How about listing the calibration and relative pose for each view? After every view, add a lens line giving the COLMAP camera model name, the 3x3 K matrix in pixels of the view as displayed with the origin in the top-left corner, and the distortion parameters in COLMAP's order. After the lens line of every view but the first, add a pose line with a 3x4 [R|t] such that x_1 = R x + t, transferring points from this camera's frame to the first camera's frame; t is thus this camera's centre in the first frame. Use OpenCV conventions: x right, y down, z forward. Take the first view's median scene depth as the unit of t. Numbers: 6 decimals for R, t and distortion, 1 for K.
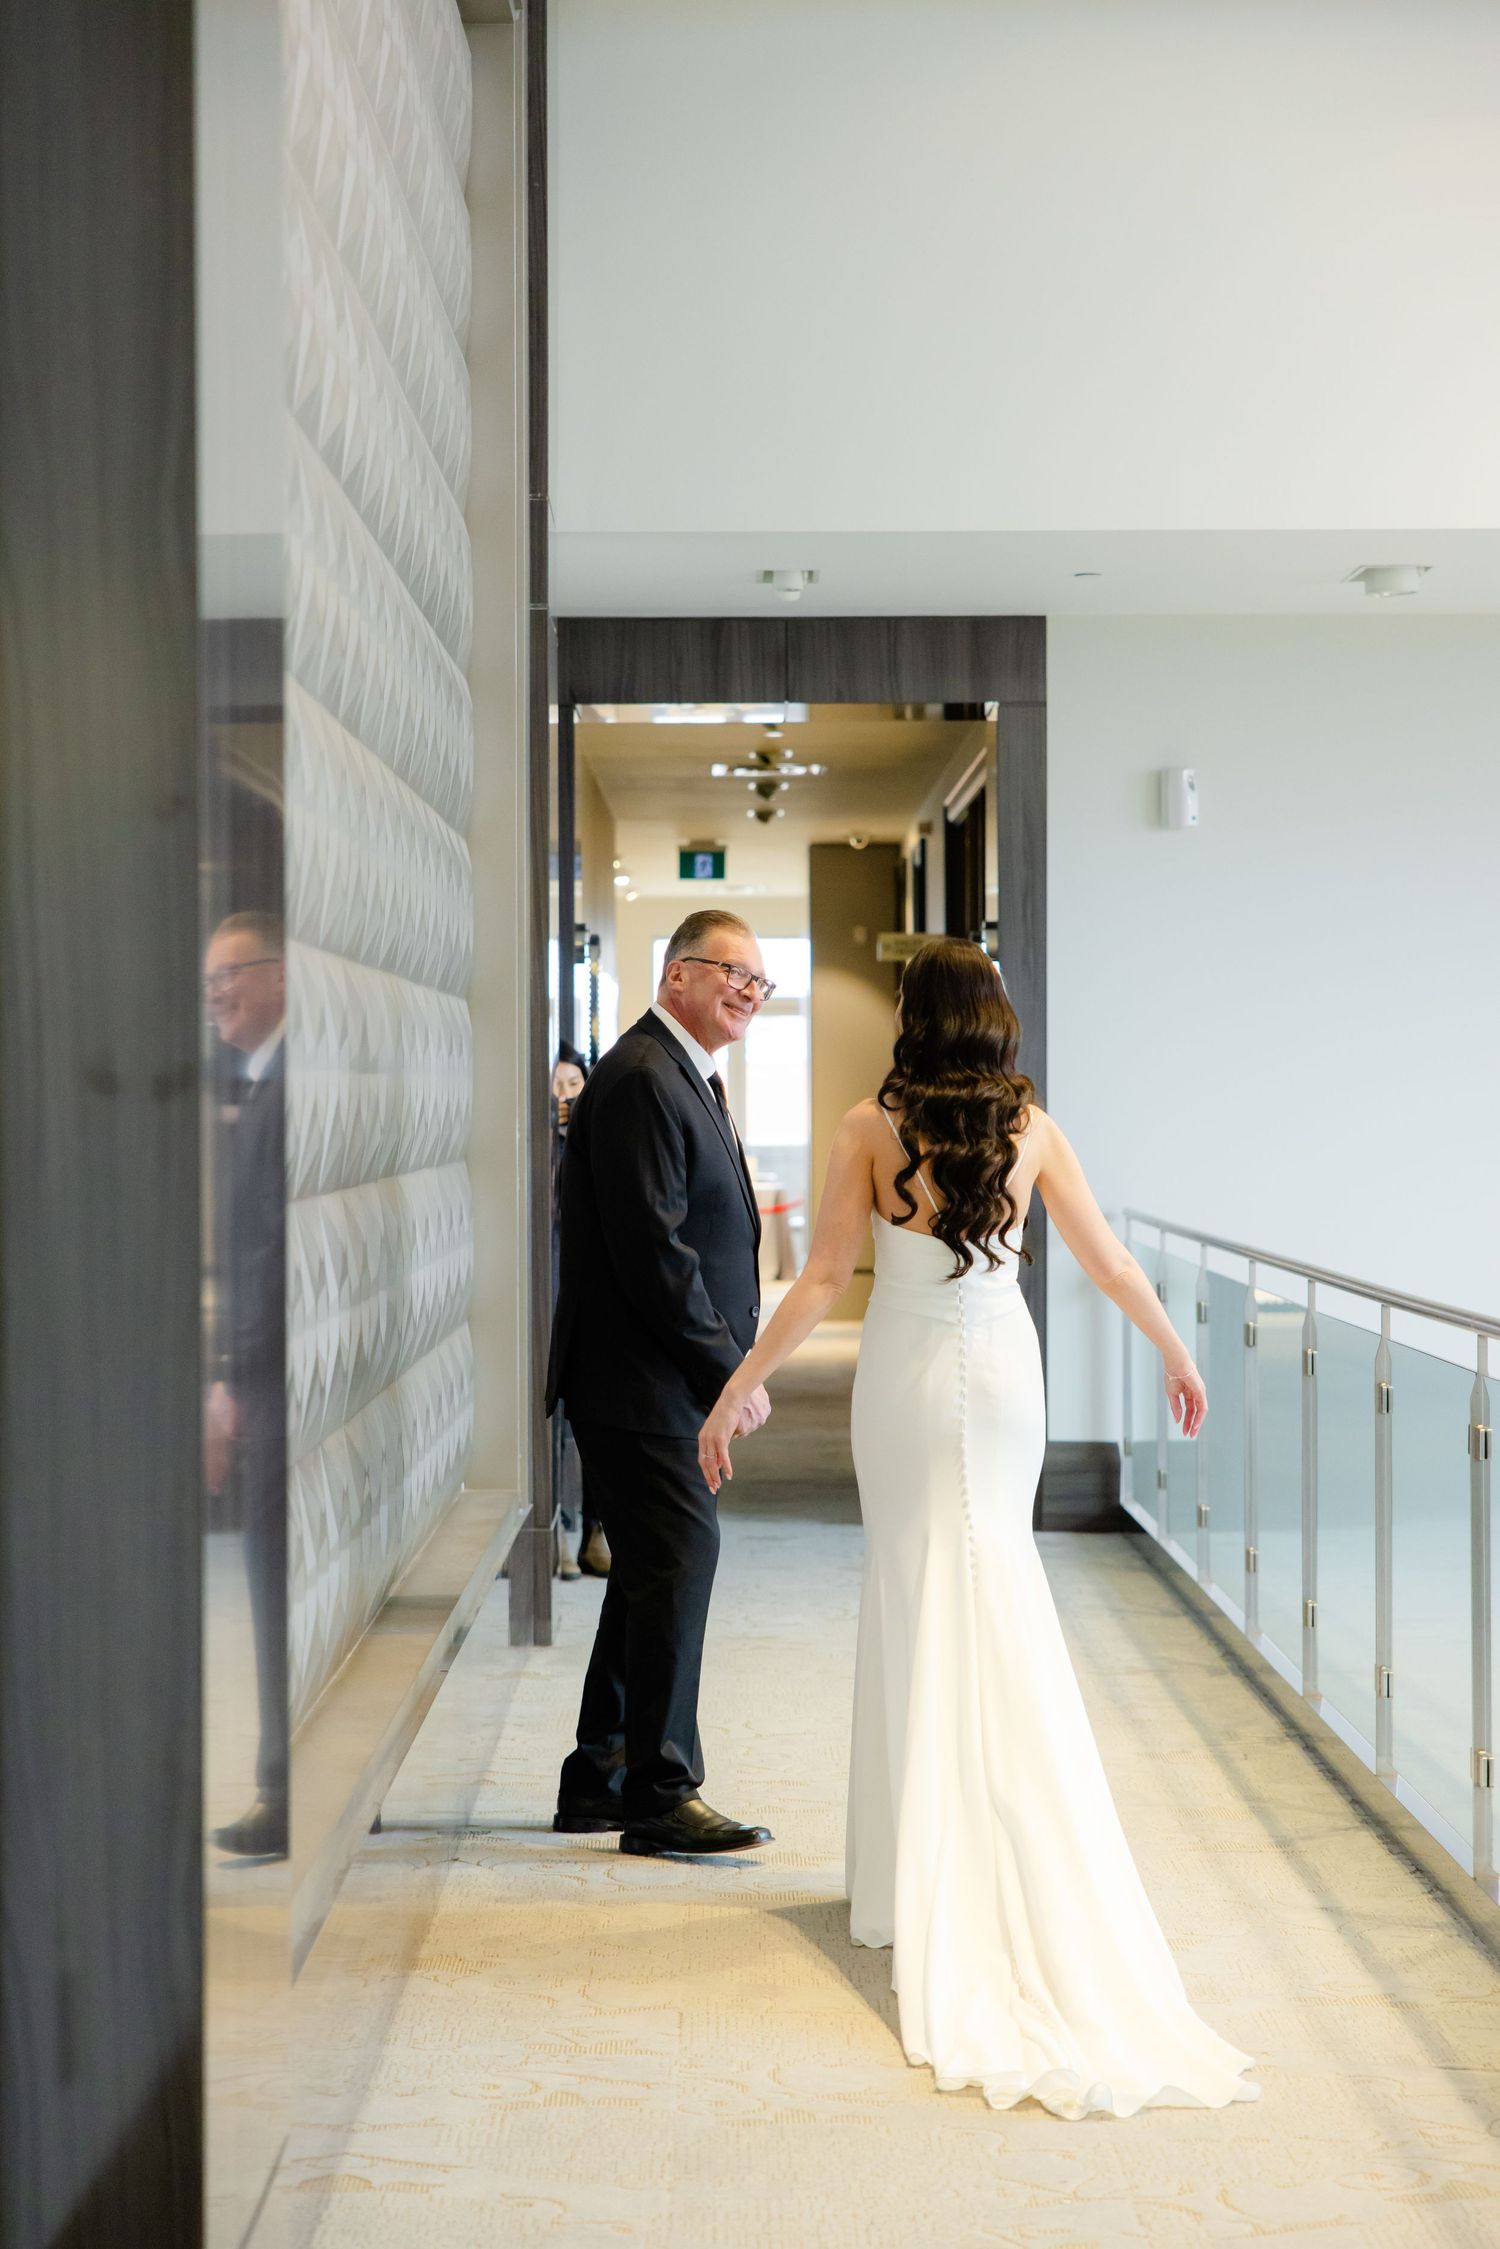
lens RADIAL K [[4520.5, 0, 745.7], [0, 4520.5, 1126.8], [0, 0, 1]] dist [0.040308, 0.159916]
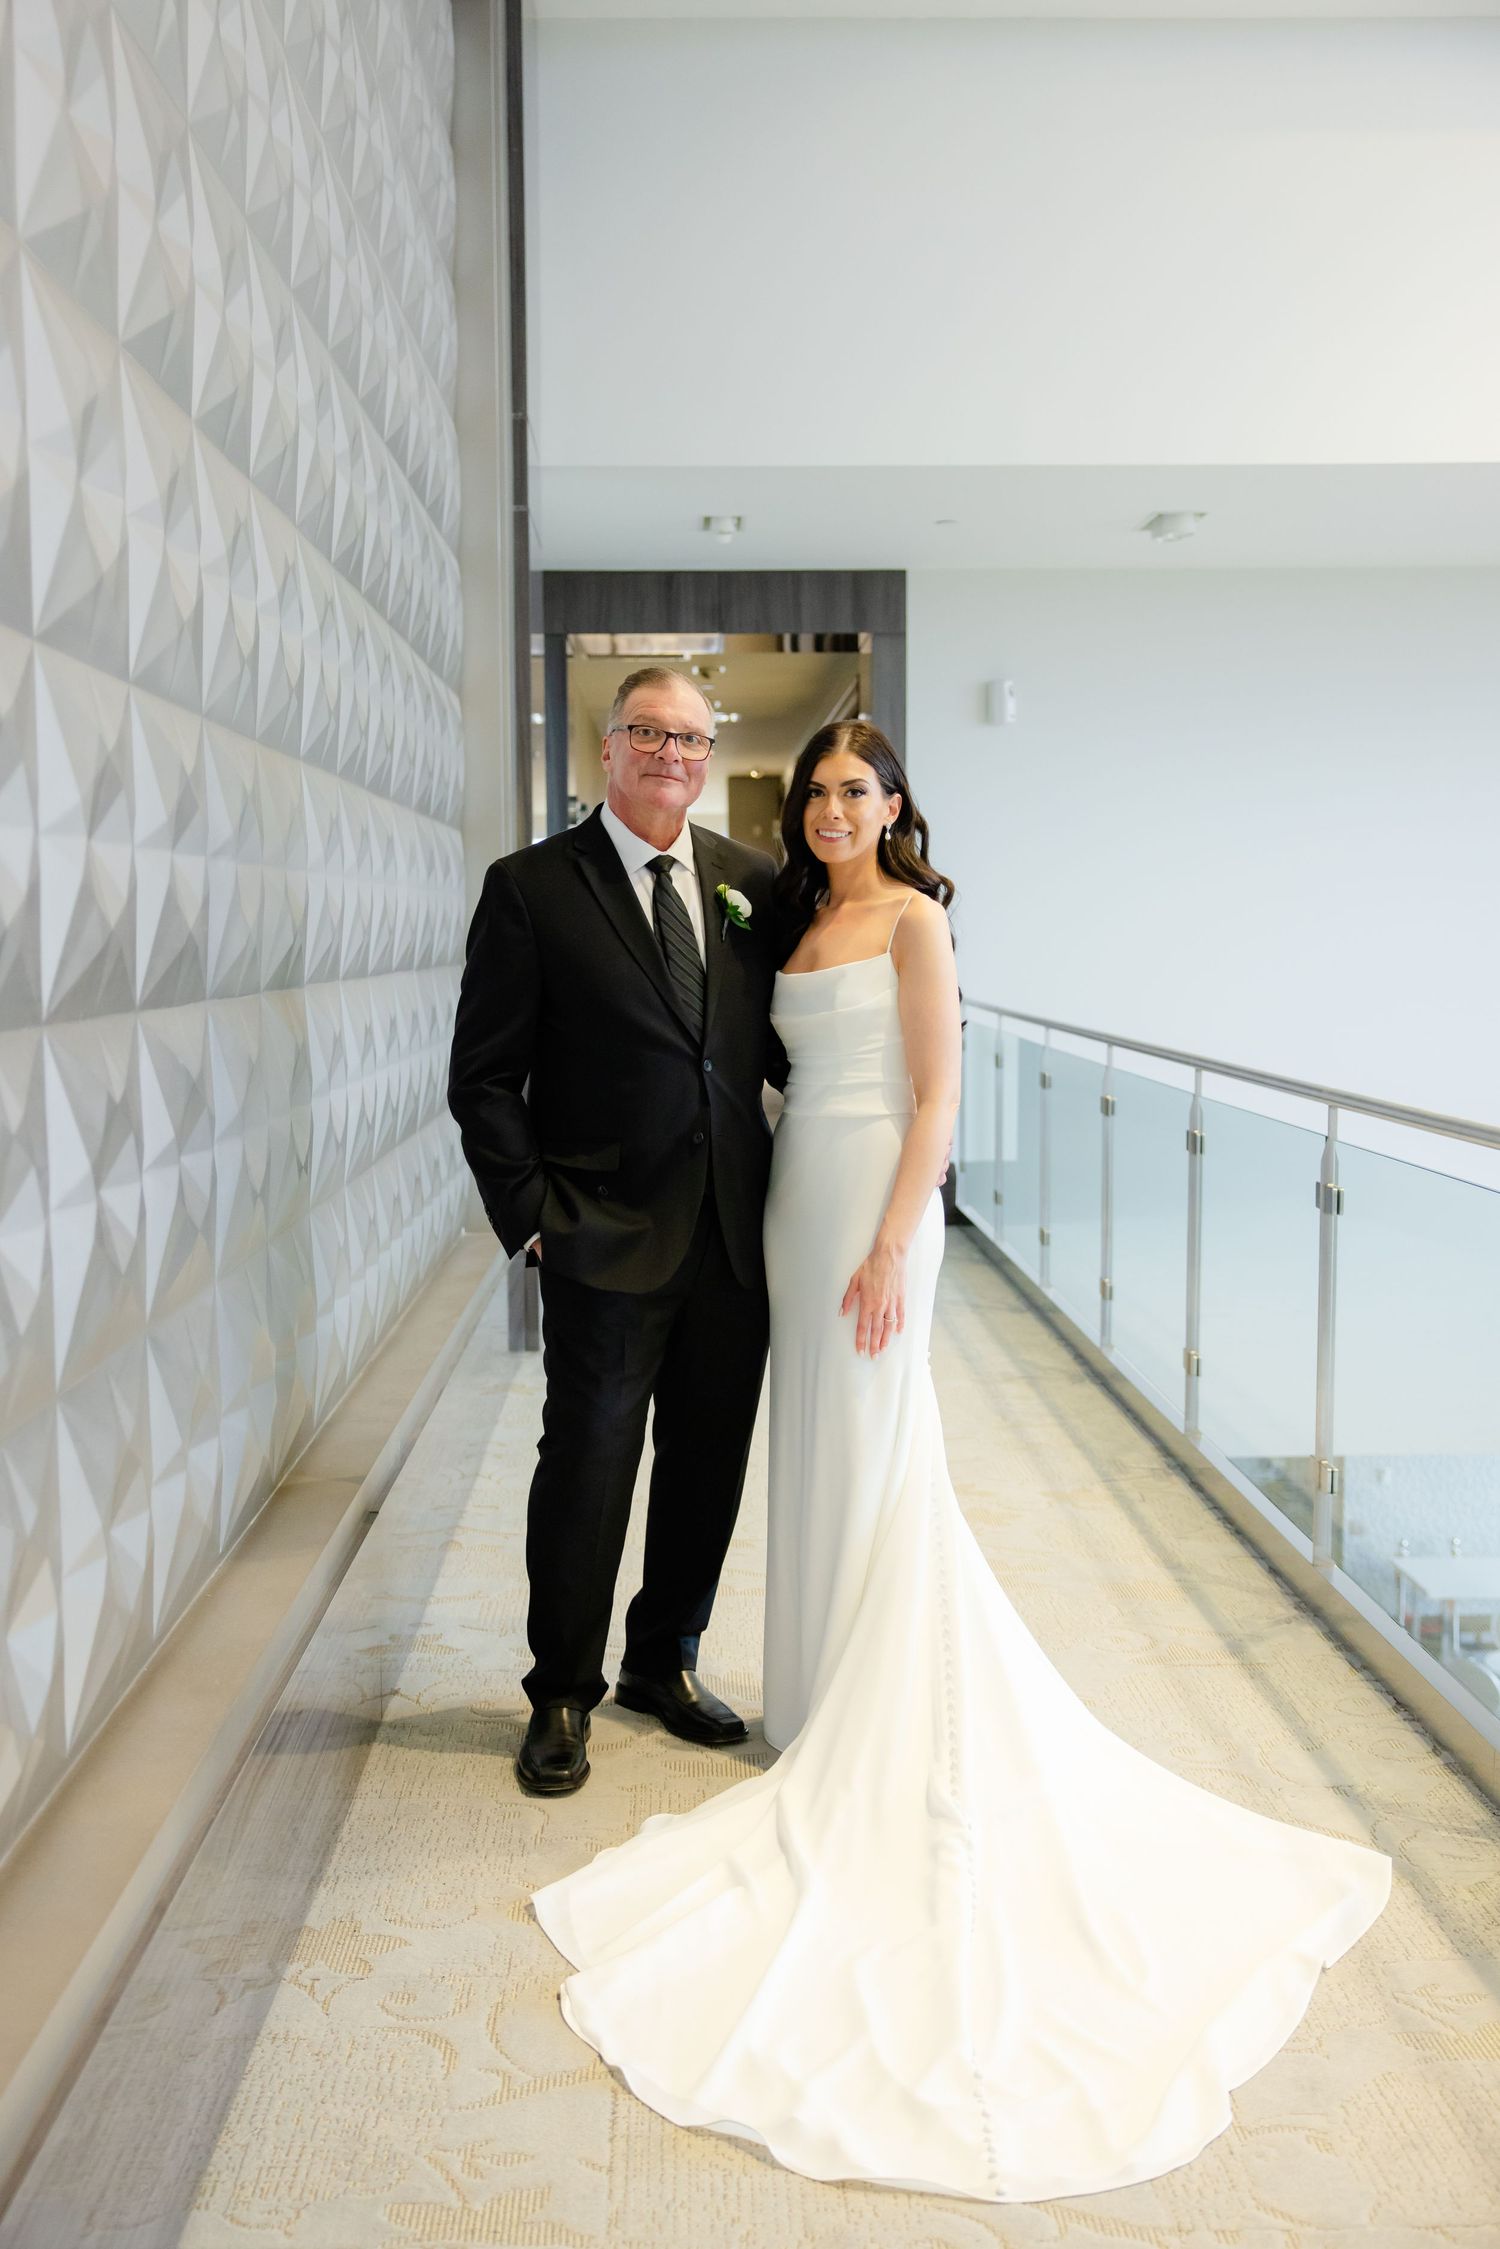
lens RADIAL K [[2262.9, 0, 727.4], [0, 2262.9, 1124.9], [0, 0, 1]] dist [0.025664, 0.001424]
pose [[0.999861, -0.004195, 0.016120, -0.000506], [0.002919, 0.996921, 0.078356, 0.002424], [-0.016399, -0.078298, 0.996795, 0.325363]]
